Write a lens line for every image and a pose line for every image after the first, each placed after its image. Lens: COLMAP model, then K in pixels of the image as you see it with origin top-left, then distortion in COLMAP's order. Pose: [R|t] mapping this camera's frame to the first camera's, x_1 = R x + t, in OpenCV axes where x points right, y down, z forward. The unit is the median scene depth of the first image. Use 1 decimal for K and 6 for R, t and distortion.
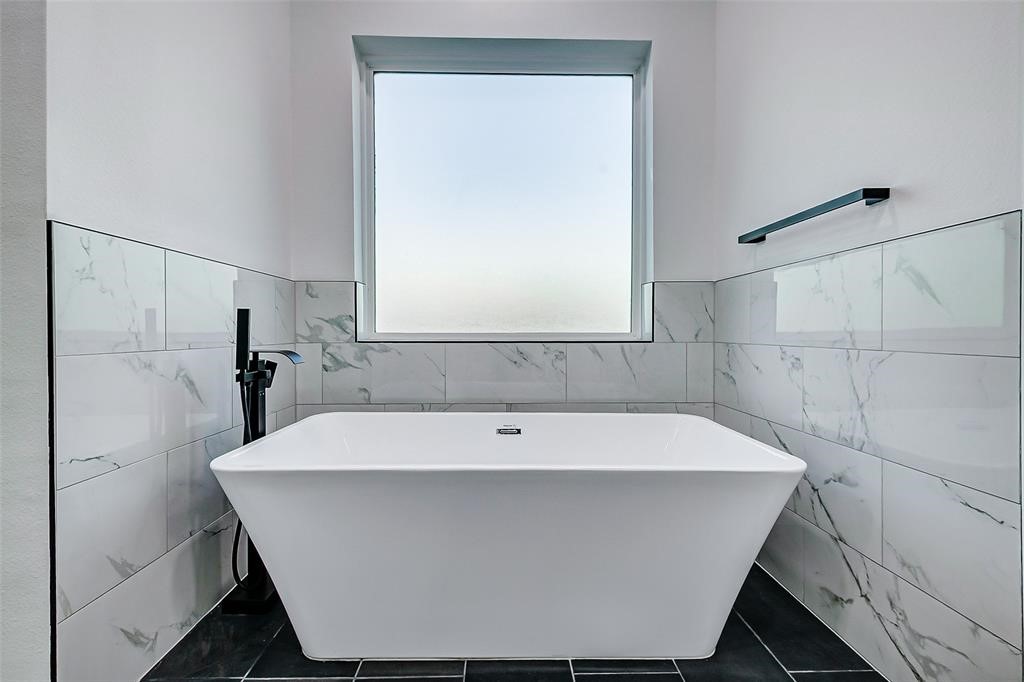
lens RADIAL K [[412.3, 0, 511.6], [0, 412.3, 335.2], [0, 0, 1]] dist [0.016626, -0.000222]
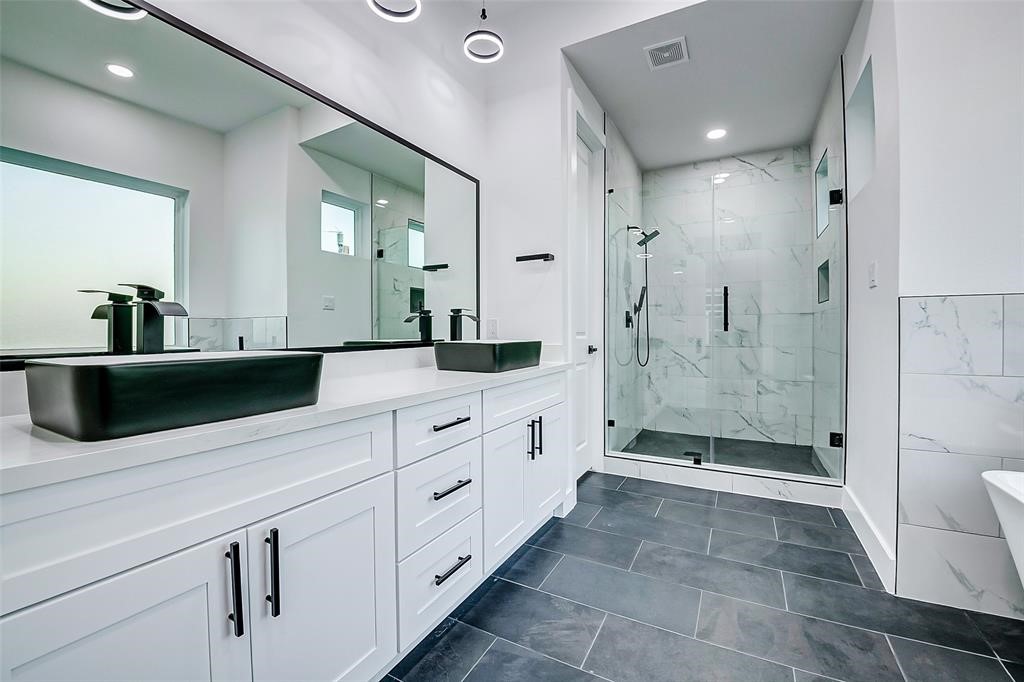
lens RADIAL K [[419.5, 0, 523.8], [0, 419.5, 331.4], [0, 0, 1]] dist [-0.027961, -0.001008]
pose [[-0.481515, 0.005935, -0.876418, 0.542817], [-0.004114, 0.999951, 0.009032, -0.061111], [0.876428, 0.007954, -0.481467, 0.197343]]
